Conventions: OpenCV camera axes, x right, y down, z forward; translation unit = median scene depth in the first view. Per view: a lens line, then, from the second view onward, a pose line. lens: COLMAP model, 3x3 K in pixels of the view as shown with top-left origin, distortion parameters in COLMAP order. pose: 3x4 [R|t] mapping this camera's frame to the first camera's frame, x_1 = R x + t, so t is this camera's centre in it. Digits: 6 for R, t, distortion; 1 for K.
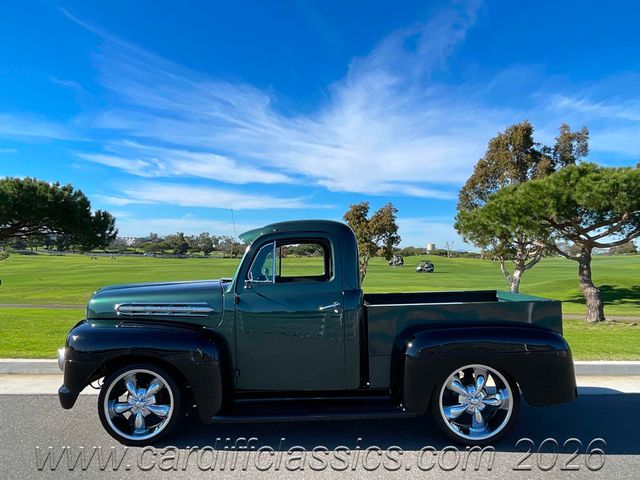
lens RADIAL K [[449.6, 0, 317.2], [0, 449.6, 238.3], [0, 0, 1]] dist [-0.006529, -0.005041]
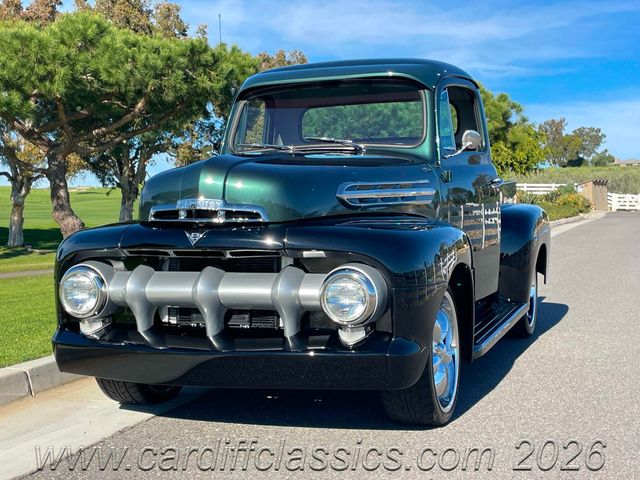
lens RADIAL K [[893.0, 0, 320.0], [0, 893.0, 240.0], [0, 0, 1]] dist [0.113869, -0.161089]
pose [[0.375131, -0.056766, 0.925232, -0.431530], [-0.026929, 0.997035, 0.072090, 0.042383], [-0.926581, -0.051959, 0.372490, 0.207517]]
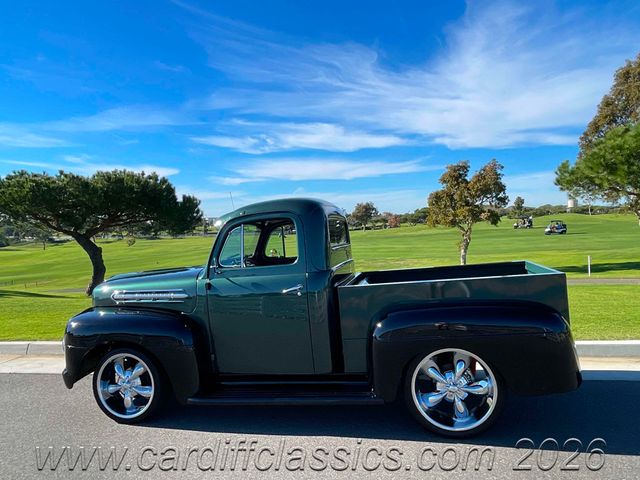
lens RADIAL K [[476.4, 0, 317.5], [0, 476.4, 237.9], [0, 0, 1]] dist [0.016201, -0.040549]
pose [[0.968092, -0.057096, -0.244005, 0.098810], [0.072472, 0.995880, 0.054502, -0.002973], [0.239888, -0.070446, 0.968241, 0.008723]]
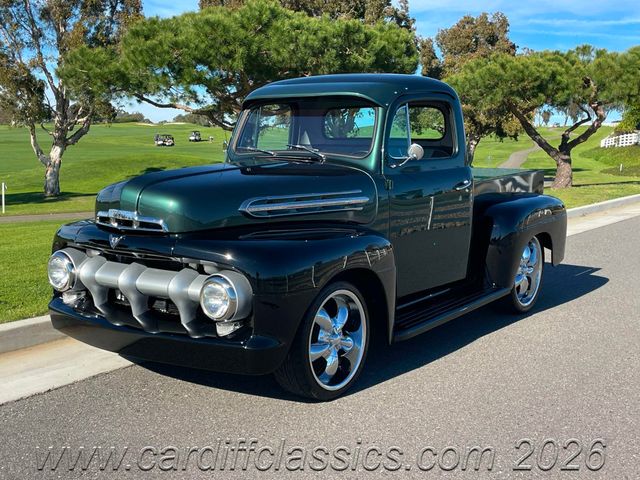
lens RADIAL K [[754.5, 0, 322.4], [0, 754.5, 244.0], [0, 0, 1]] dist [0.122432, -0.224675]
pose [[0.611068, -0.110012, 0.783896, -0.373178], [-0.045440, 0.983787, 0.173486, 0.006826], [-0.790273, -0.141632, 0.596162, 0.099067]]
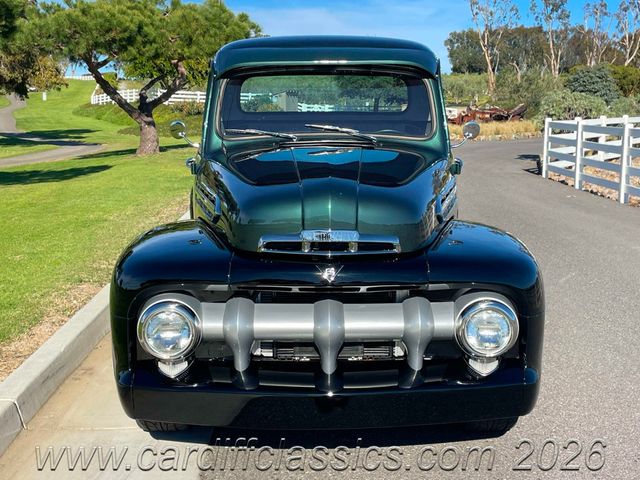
lens RADIAL K [[866.9, 0, 320.0], [0, 866.9, 240.0], [0, 0, 1]] dist [0.105514, -0.071323]
pose [[0.025950, -0.170112, 0.985083, -0.429668], [-0.048081, 0.984062, 0.171202, 0.010319], [-0.998506, -0.051807, 0.017357, 0.350540]]
